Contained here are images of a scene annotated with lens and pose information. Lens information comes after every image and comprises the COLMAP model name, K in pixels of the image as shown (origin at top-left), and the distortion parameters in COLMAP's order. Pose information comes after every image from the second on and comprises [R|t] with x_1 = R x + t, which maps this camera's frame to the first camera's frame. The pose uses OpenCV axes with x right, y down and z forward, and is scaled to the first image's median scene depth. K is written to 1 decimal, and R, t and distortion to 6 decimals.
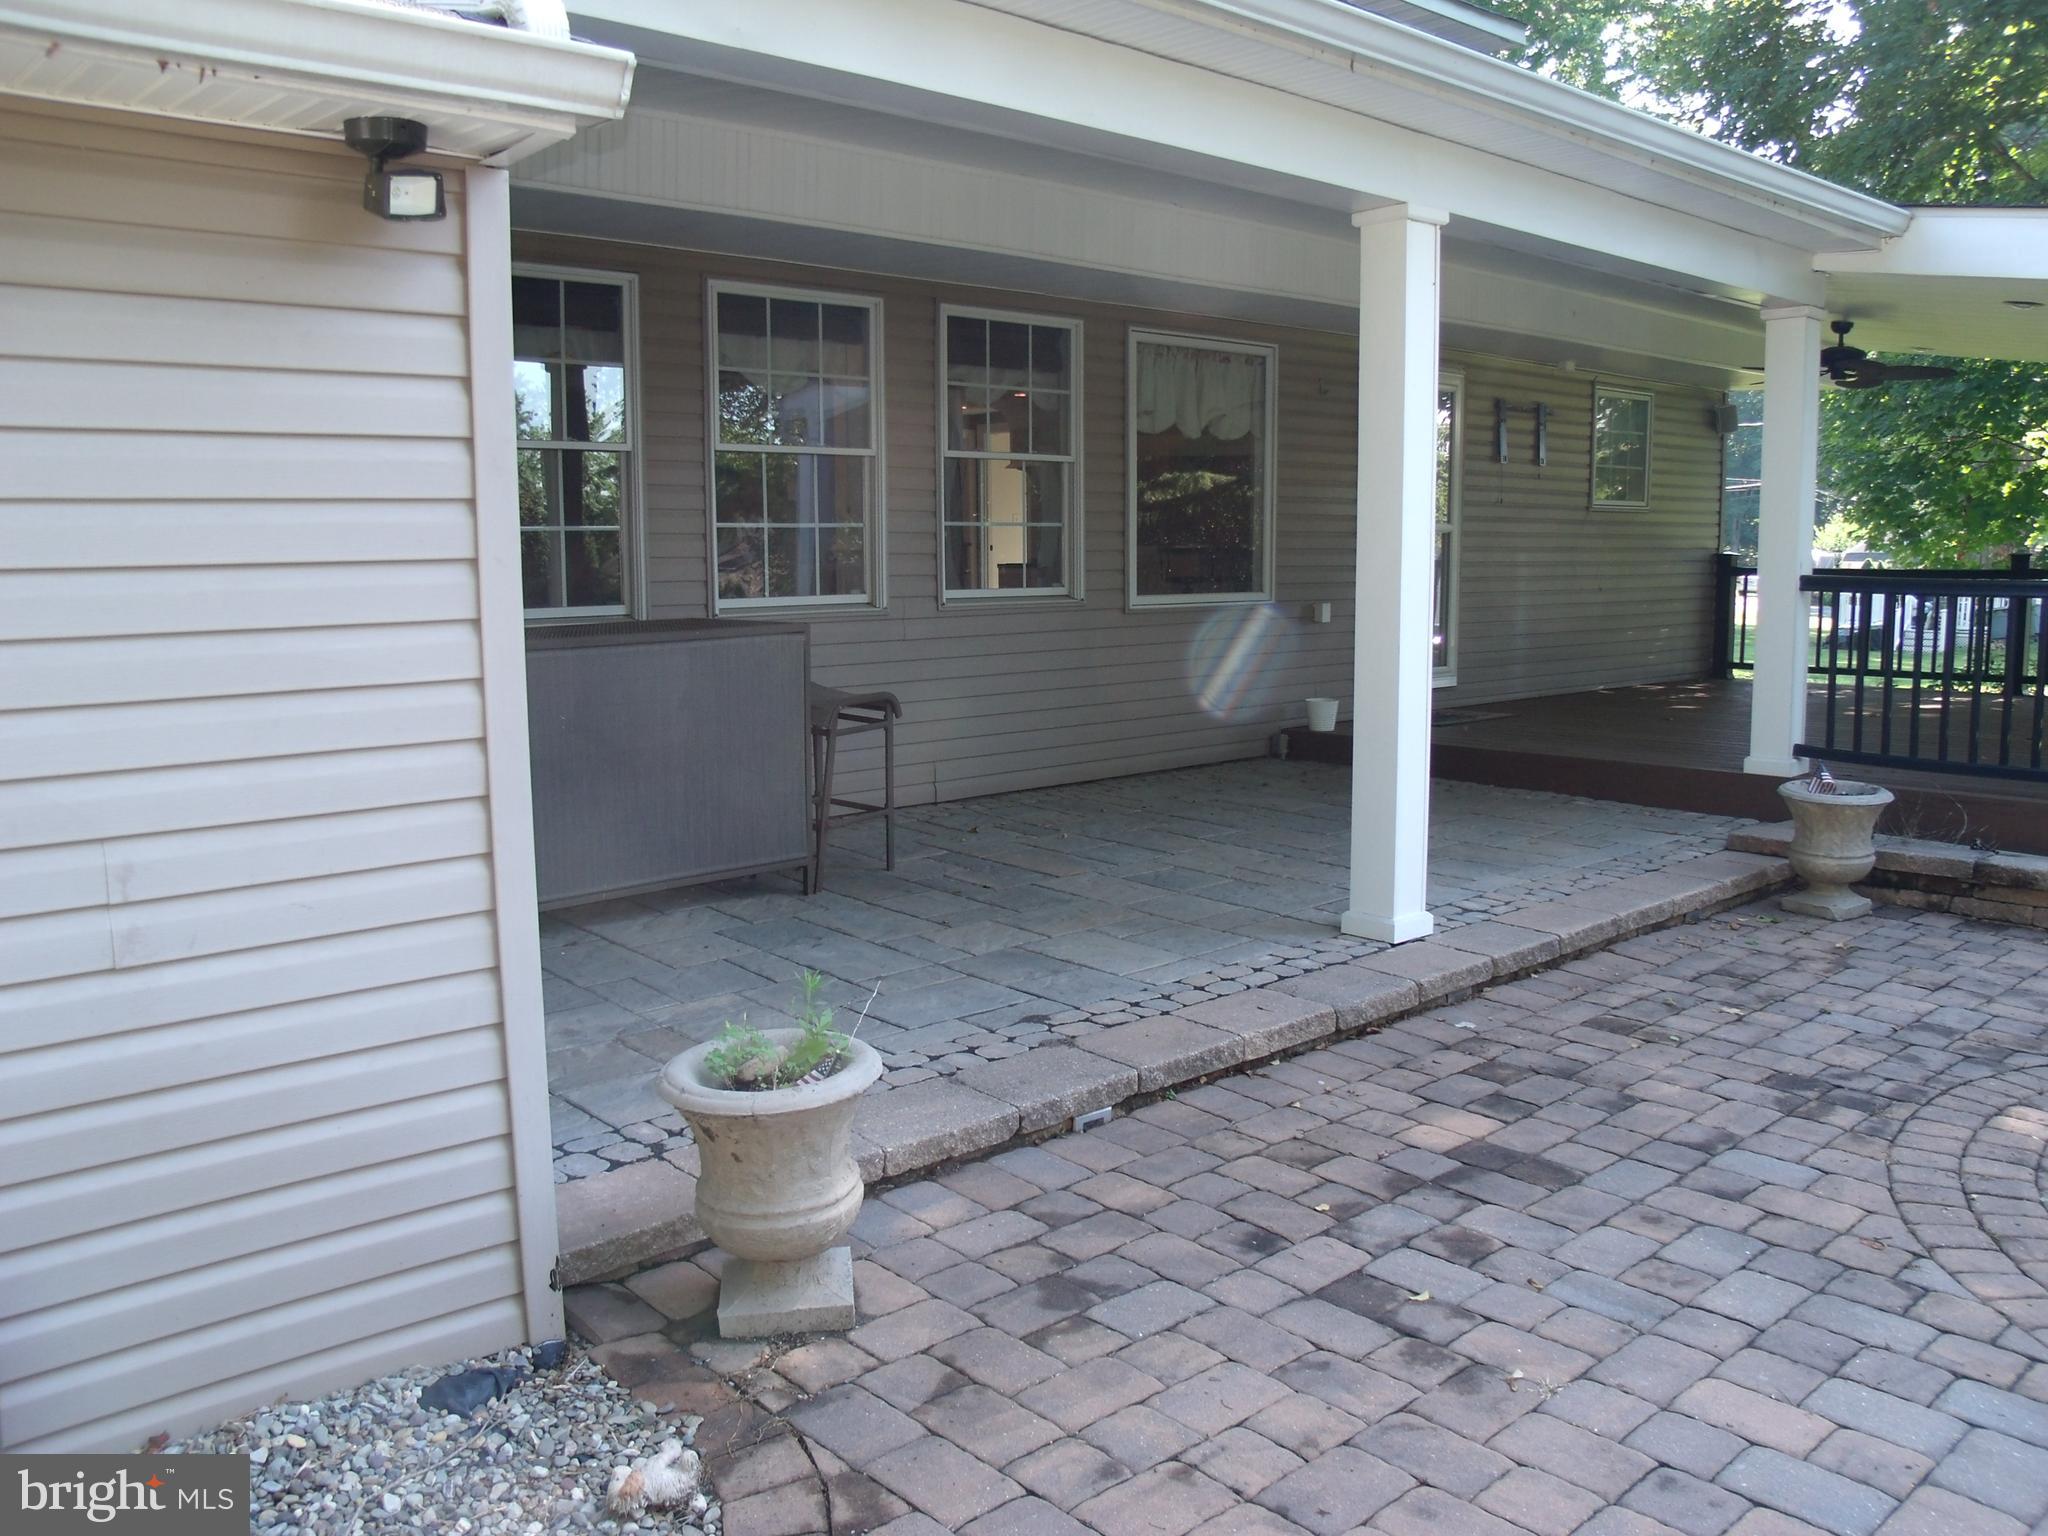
lens RADIAL K [[1653.2, 0, 1041.8], [0, 1653.2, 734.9], [0, 0, 1]] dist [-0.126712, 0.090444]
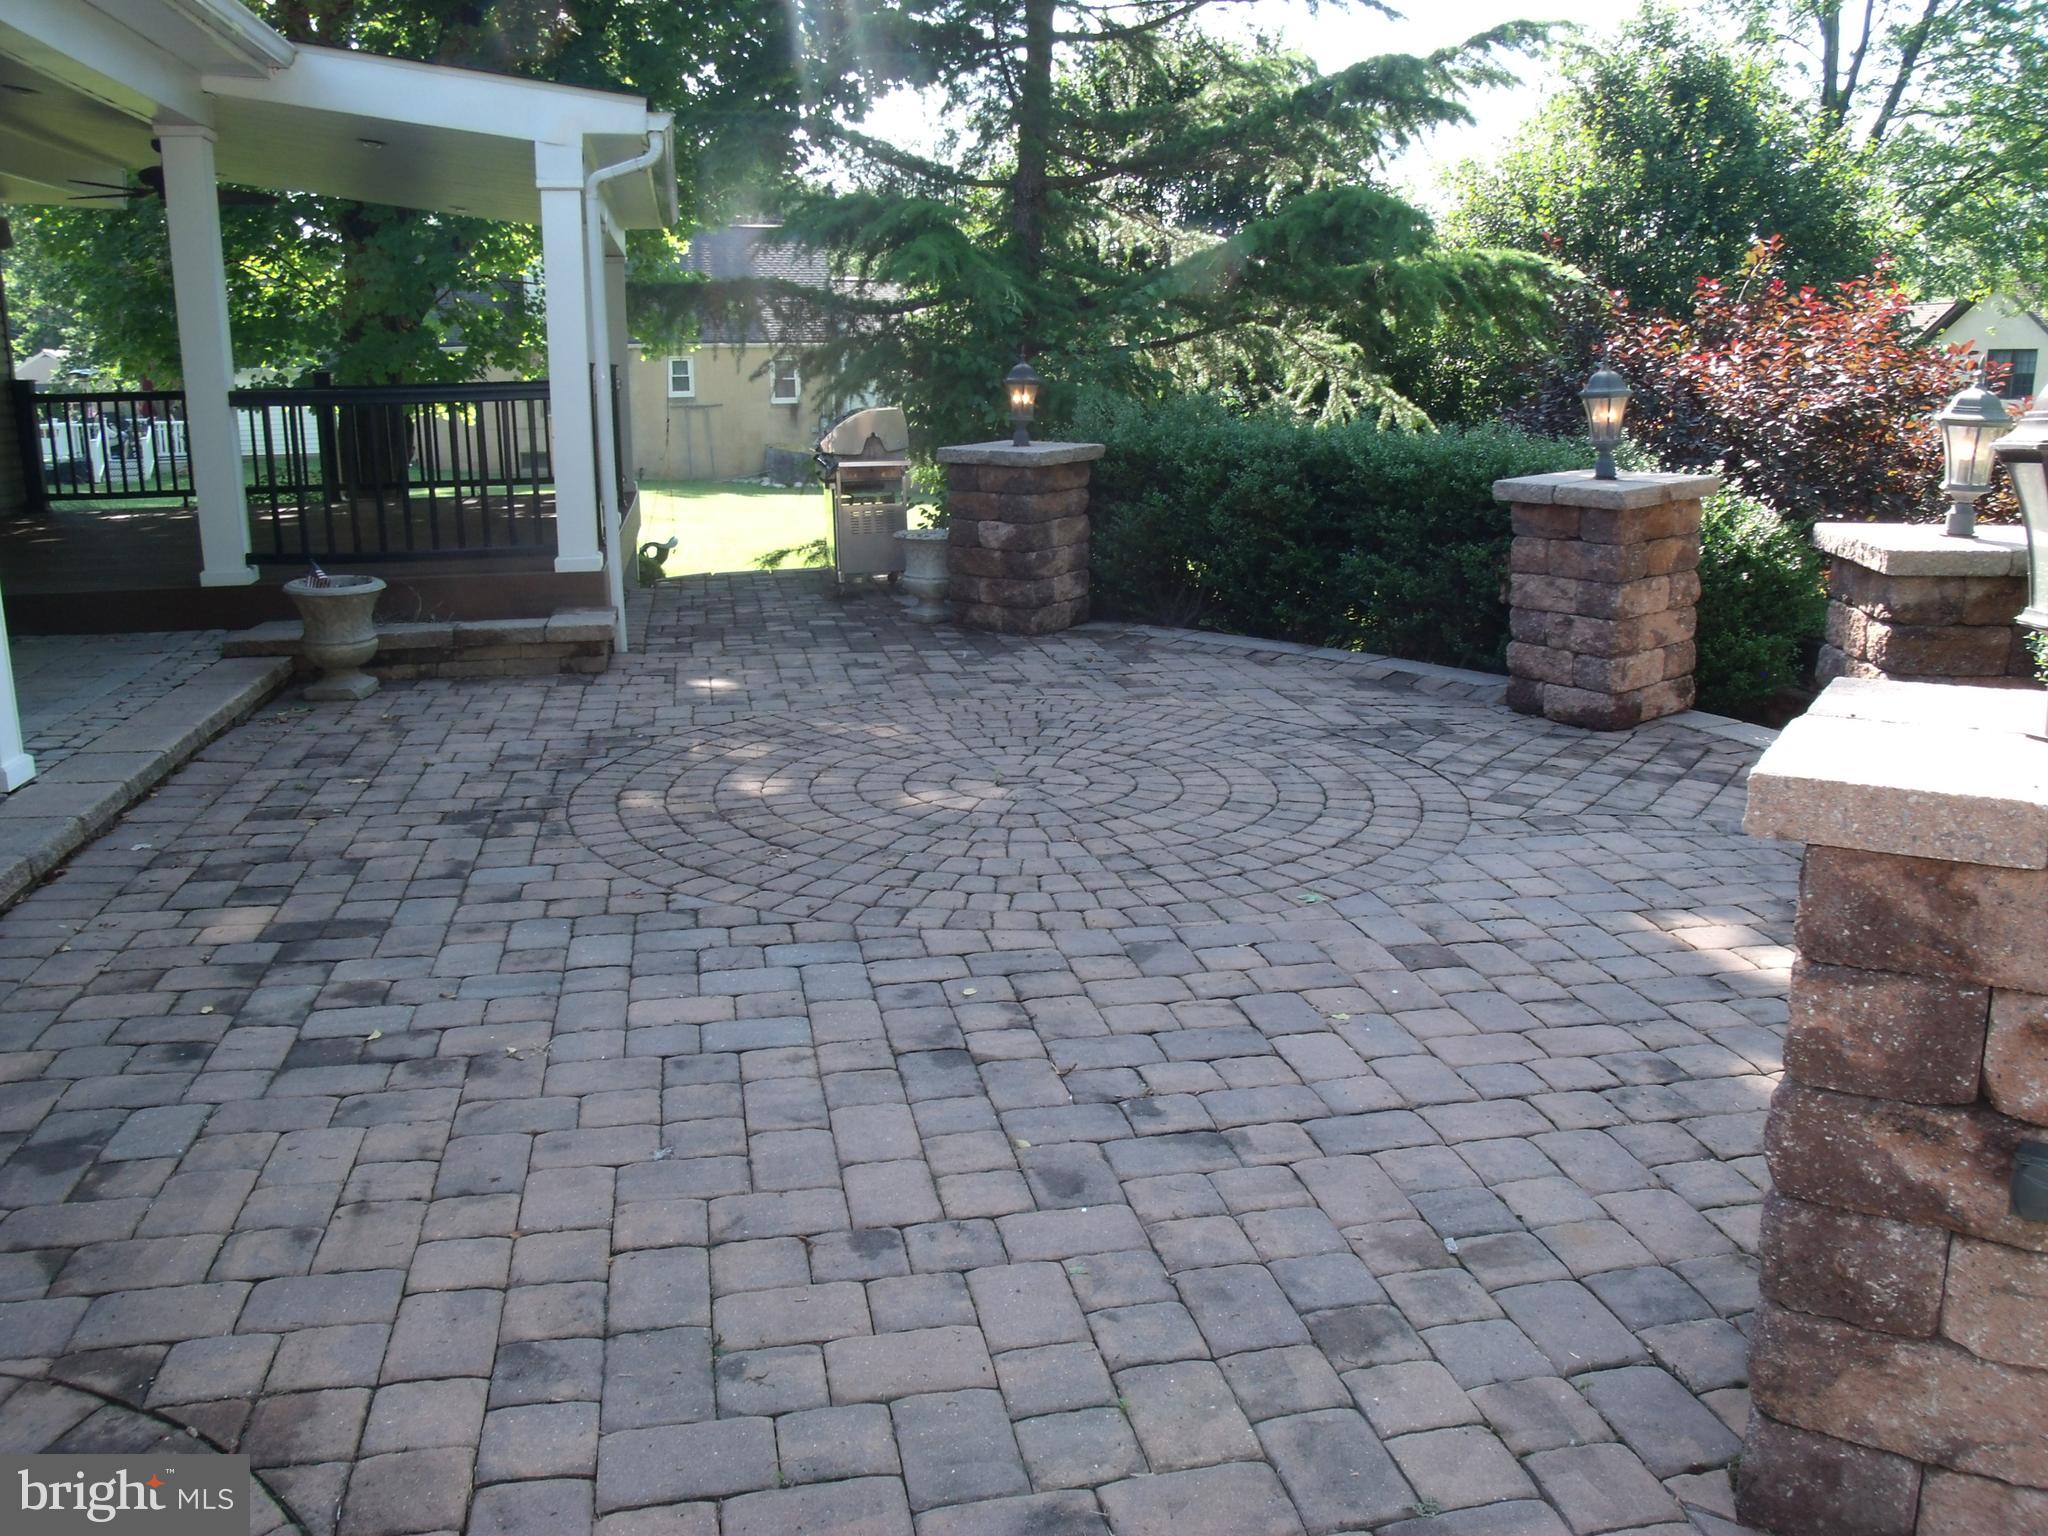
lens RADIAL K [[1653.2, 0, 1018.1], [0, 1653.2, 763.2], [0, 0, 1]] dist [-0.126712, 0.090444]
pose [[0.512453, -0.199665, 0.835180, -0.340846], [0.097478, 0.979832, 0.174436, 0.010614], [-0.853164, -0.007979, 0.521581, 0.037126]]
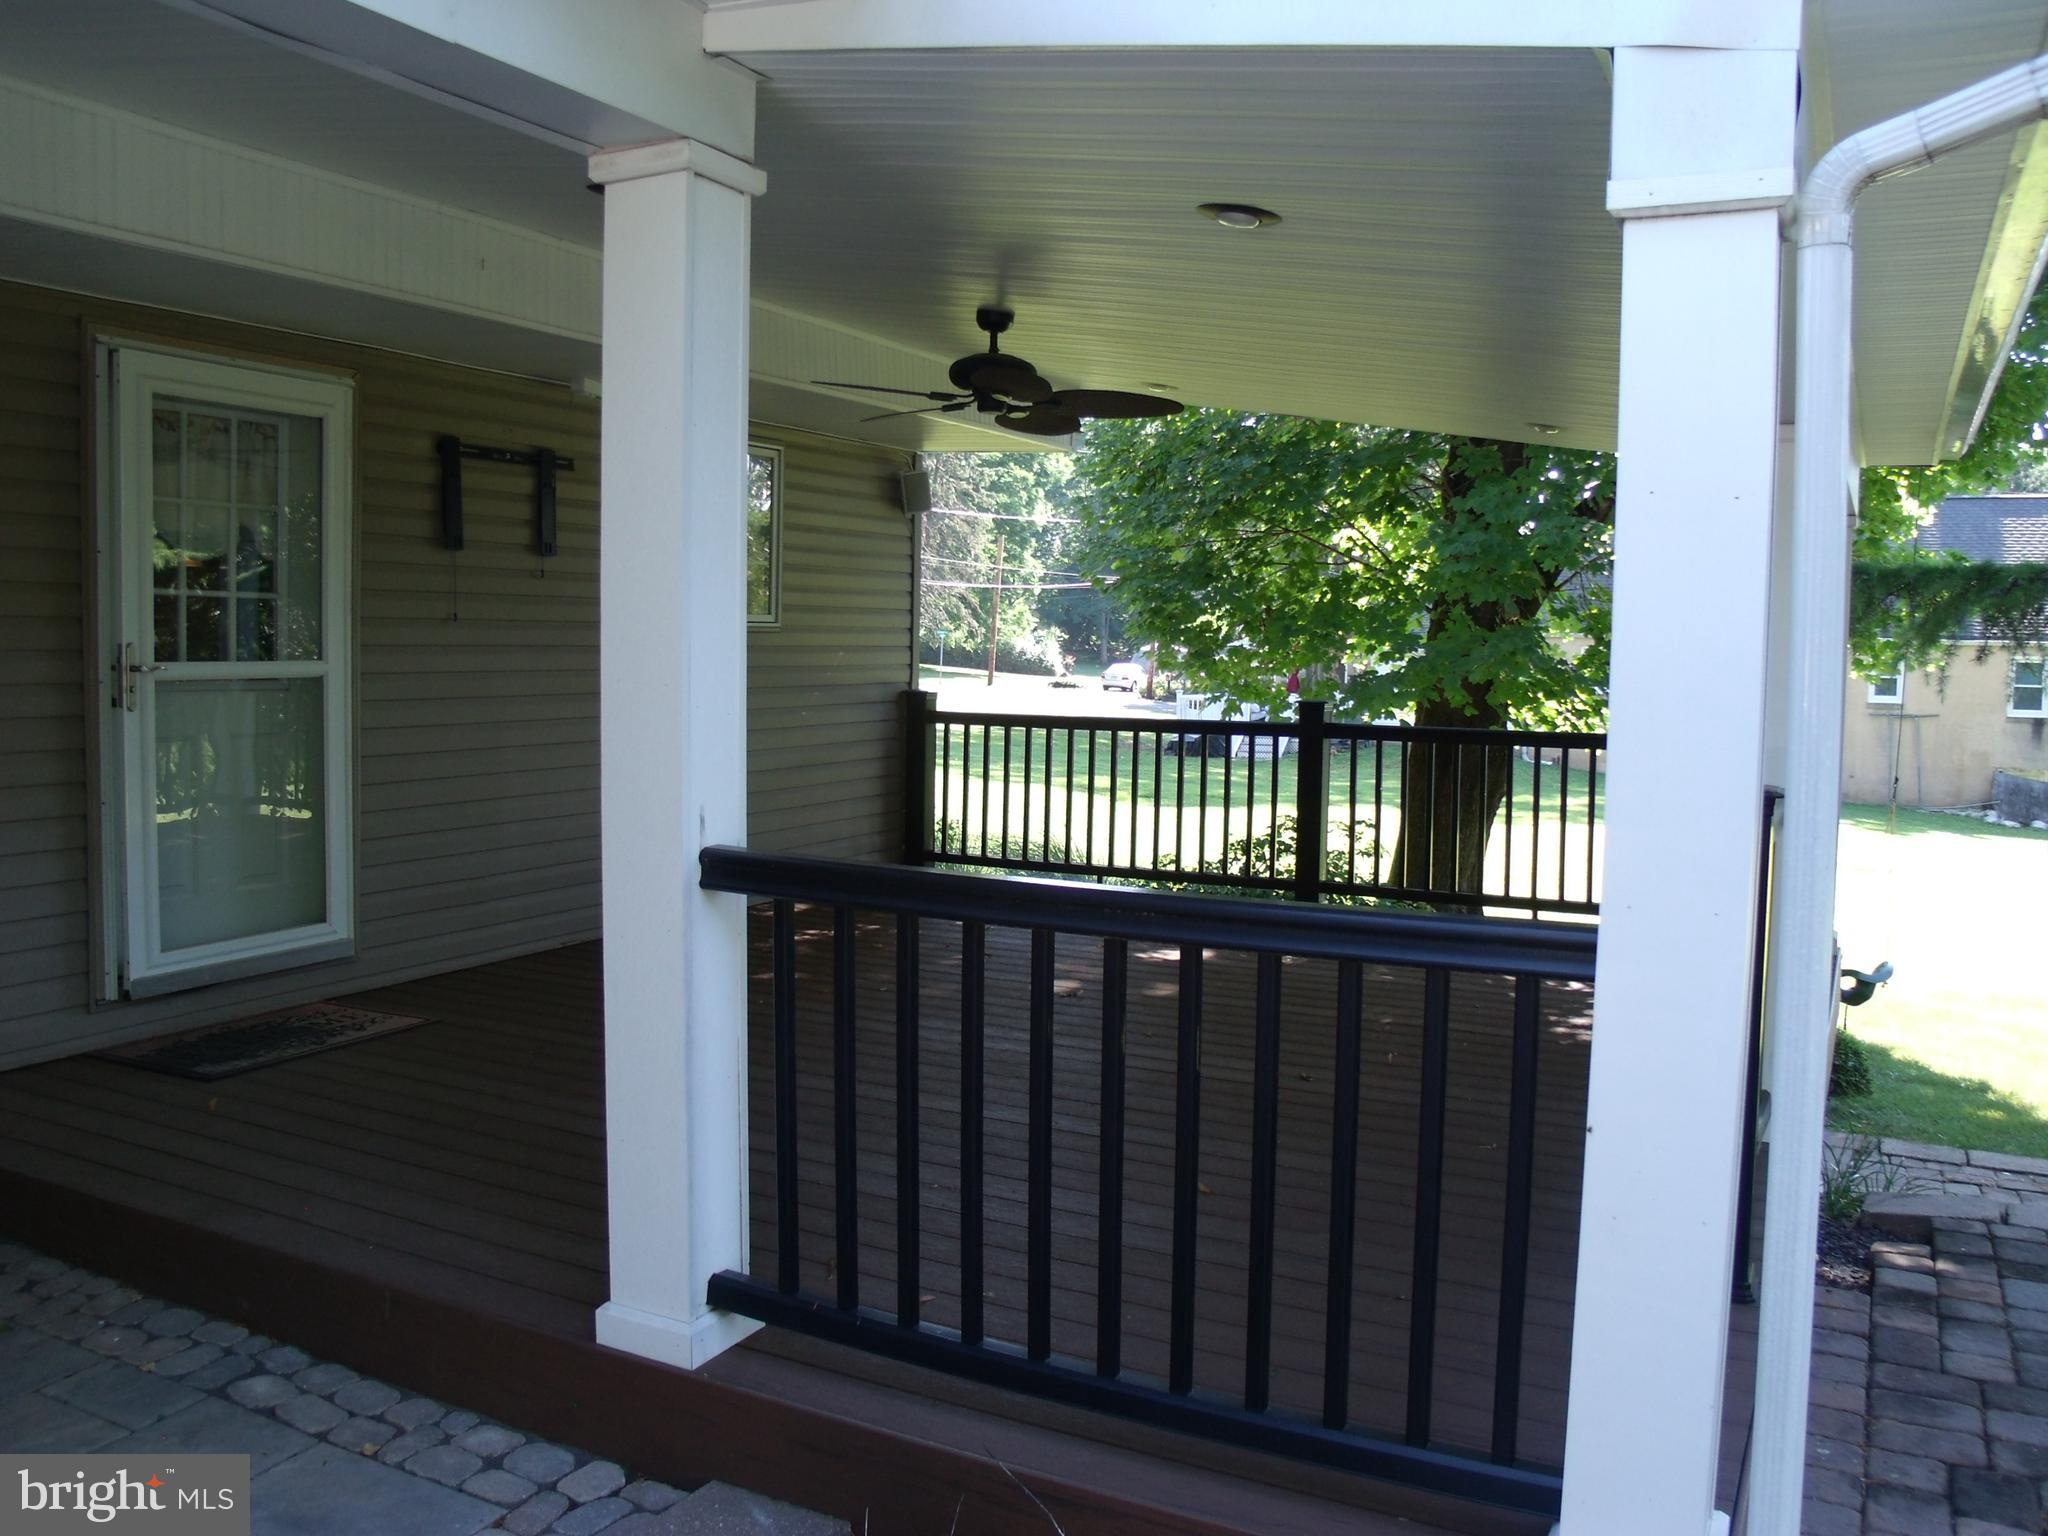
lens RADIAL K [[1653.2, 0, 1037.9], [0, 1653.2, 755.3], [0, 0, 1]] dist [-0.126712, 0.090444]
pose [[0.936999, -0.007223, 0.349257, 0.764482], [0.021512, 0.999082, -0.037049, -0.195742], [-0.348669, 0.042228, 0.936294, 1.132153]]
